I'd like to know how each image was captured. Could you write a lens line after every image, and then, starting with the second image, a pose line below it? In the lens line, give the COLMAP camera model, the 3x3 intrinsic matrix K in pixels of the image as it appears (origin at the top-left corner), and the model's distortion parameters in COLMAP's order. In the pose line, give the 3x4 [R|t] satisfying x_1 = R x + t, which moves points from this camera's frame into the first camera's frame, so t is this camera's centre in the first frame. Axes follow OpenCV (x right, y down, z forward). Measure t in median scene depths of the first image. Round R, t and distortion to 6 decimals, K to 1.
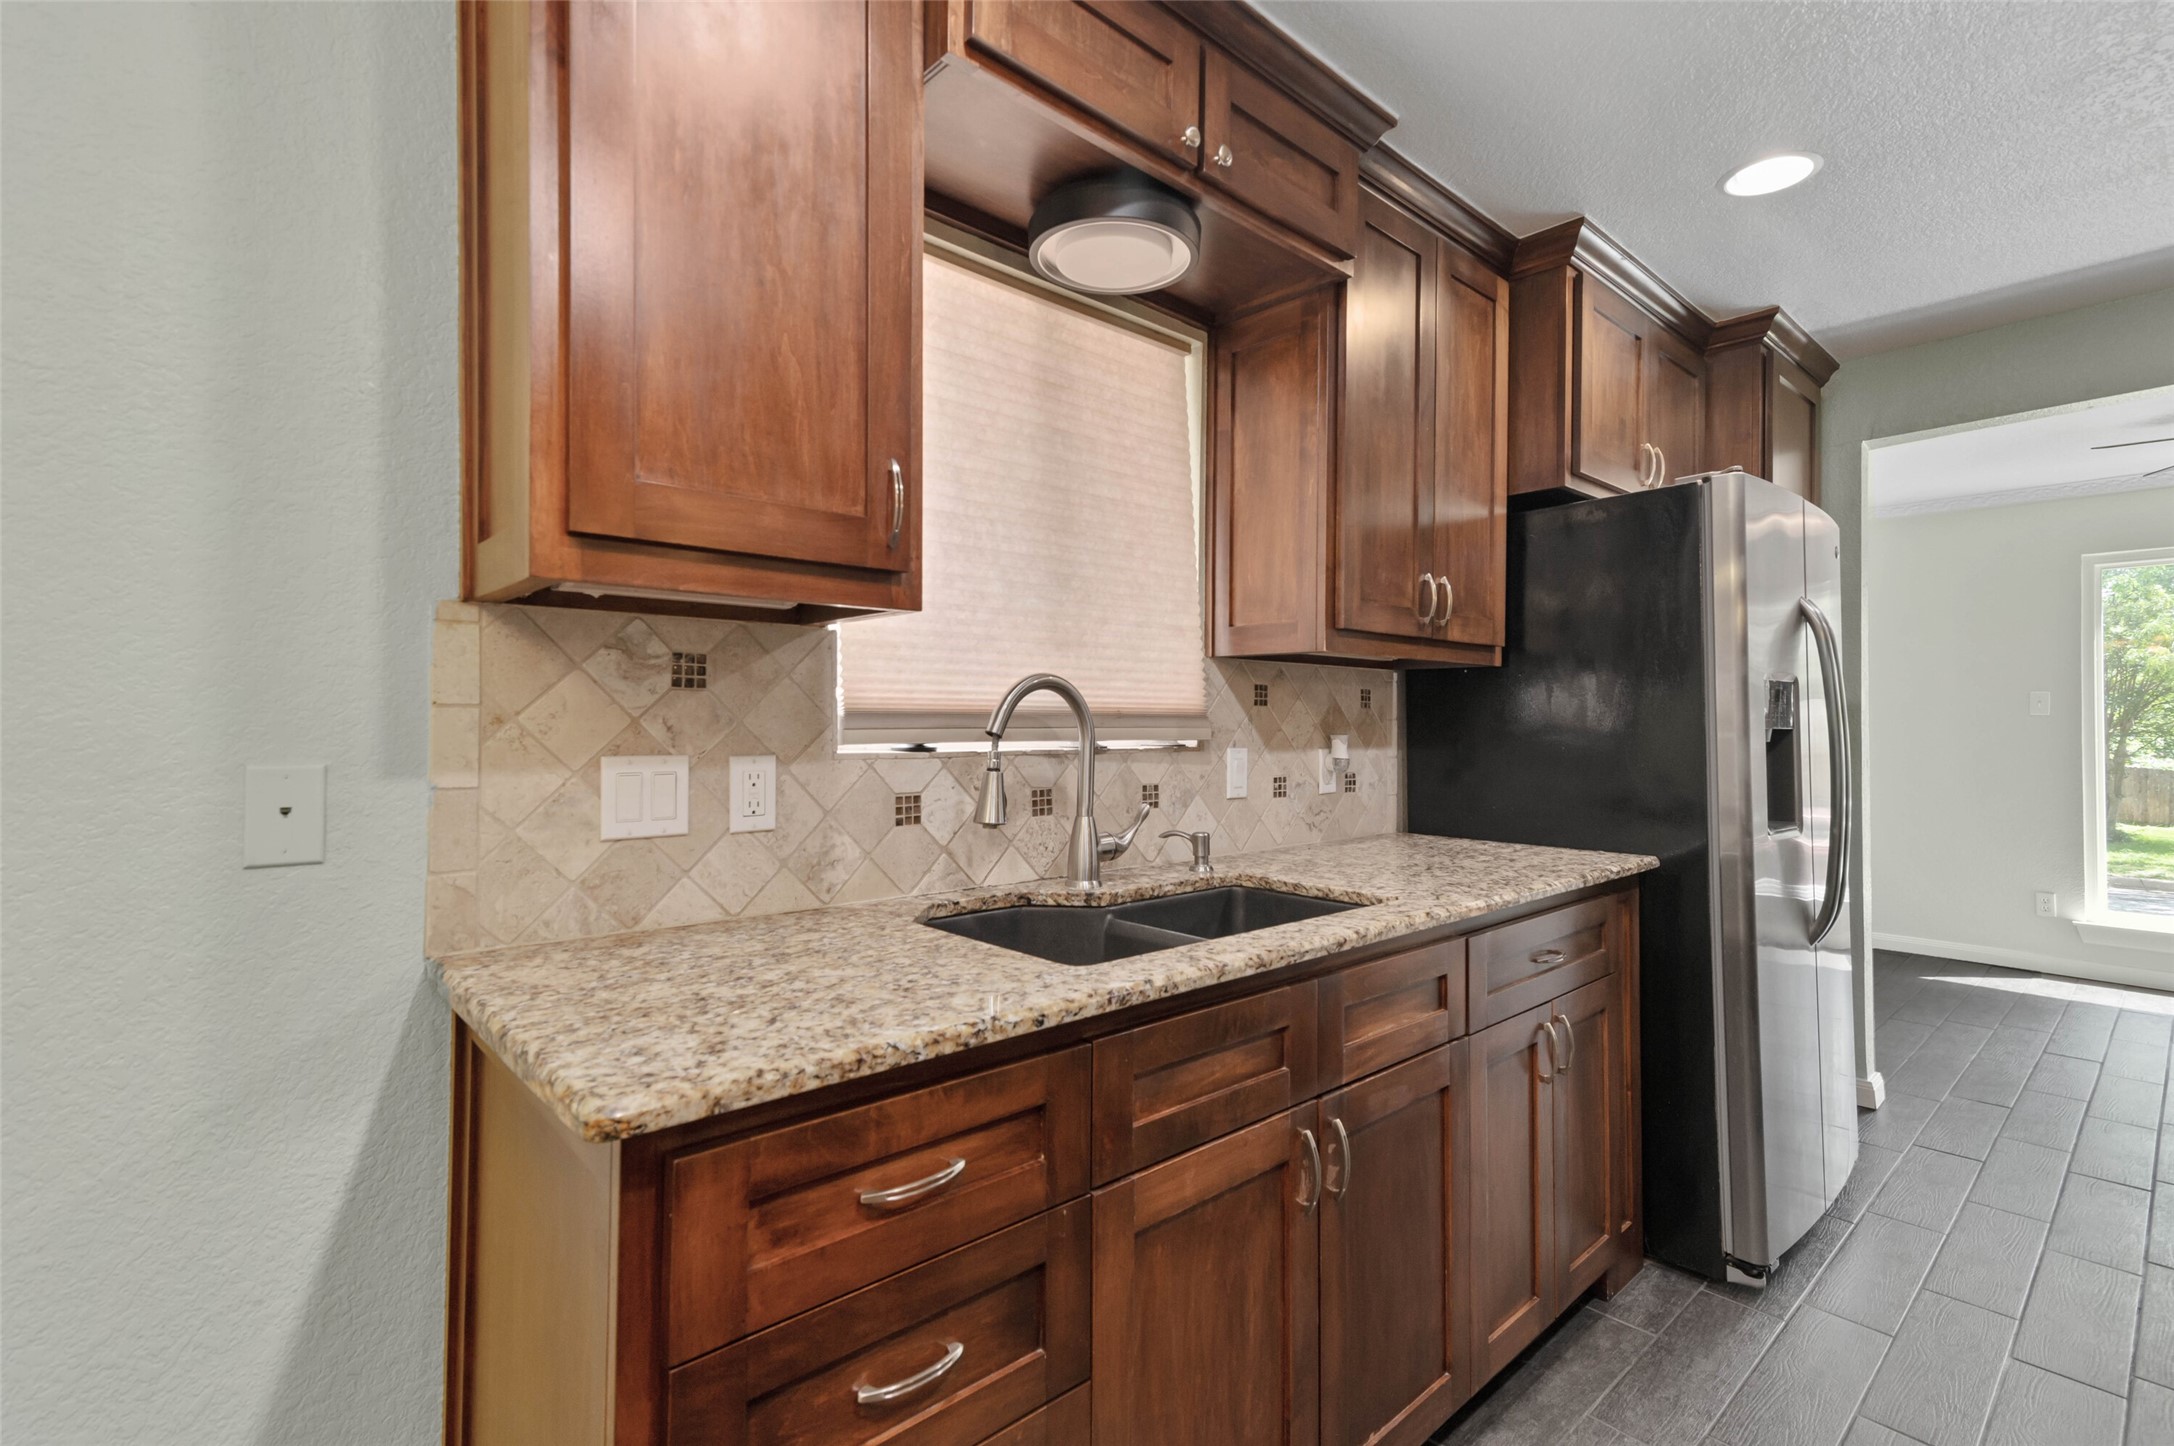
lens RADIAL K [[976.3, 0, 1090.9], [0, 976.3, 716.5], [0, 0, 1]] dist [0.017520, -0.000016]
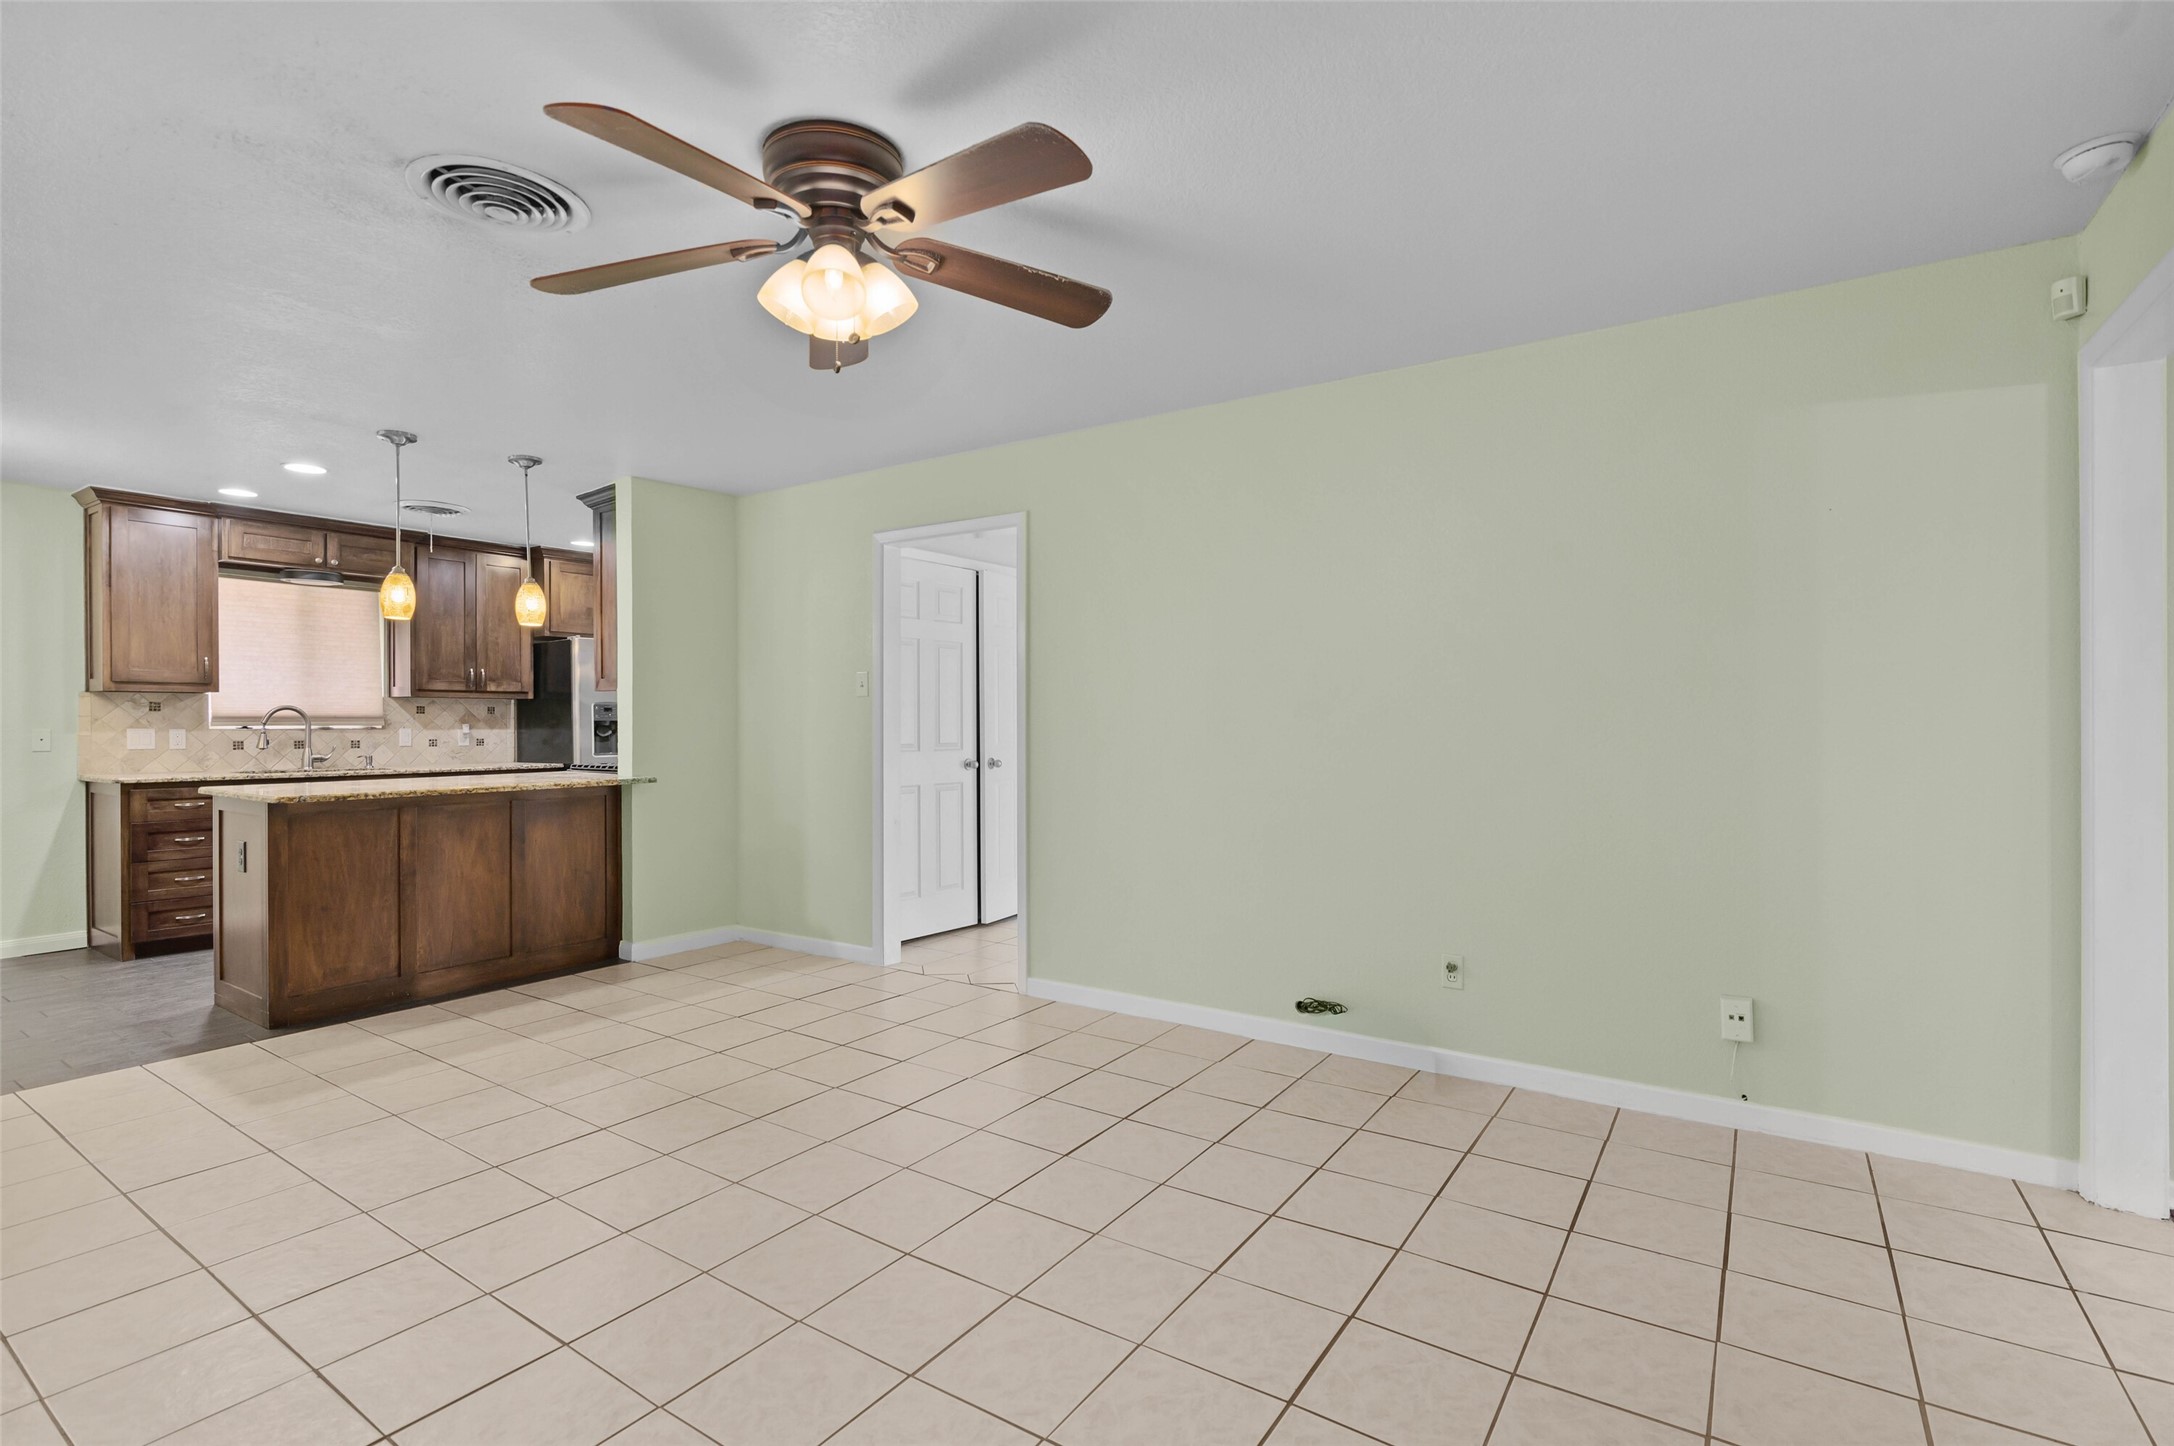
lens RADIAL K [[1008.8, 0, 1087.5], [0, 1008.8, 730.5], [0, 0, 1]] dist [-0.002999, 0.000251]
pose [[0.972549, -0.007728, 0.232571, 1.934199], [0.004125, 0.999864, 0.015973, -0.000700], [-0.232663, -0.014575, 0.972448, -3.201896]]
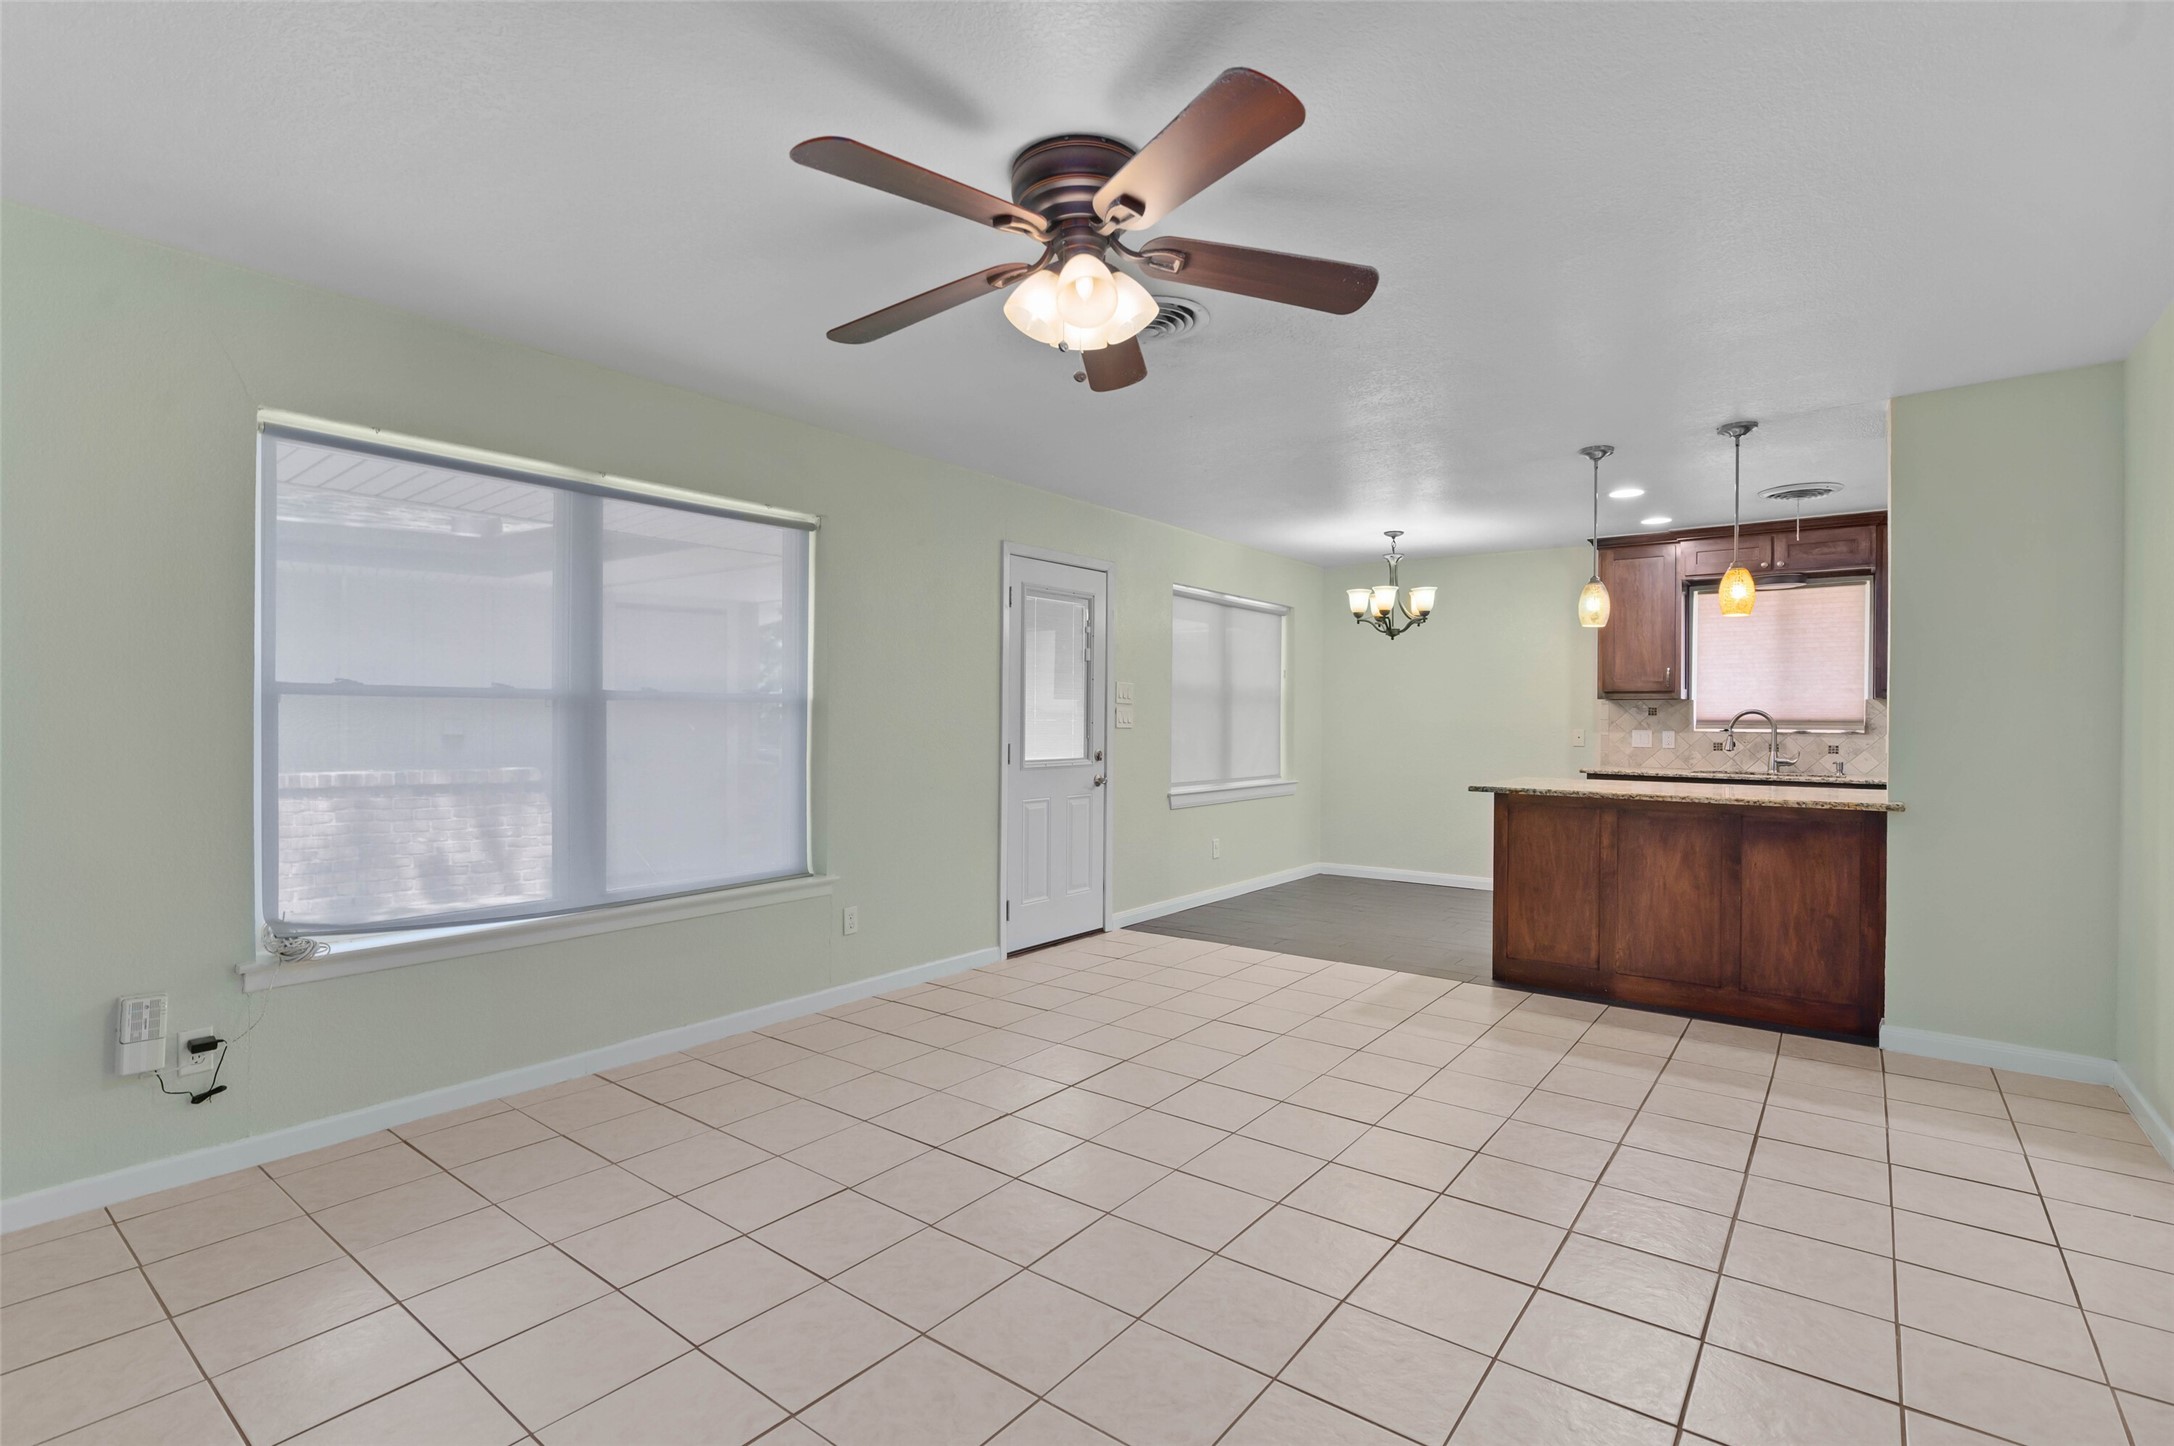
lens RADIAL K [[1008.8, 0, 1087.5], [0, 1008.8, 730.5], [0, 0, 1]] dist [-0.002999, 0.000251]
pose [[0.167395, 0.007033, -0.985865, 3.262250], [0.000685, 0.999973, 0.007250, 0.004657], [0.985890, -0.001889, 0.167386, -2.050821]]
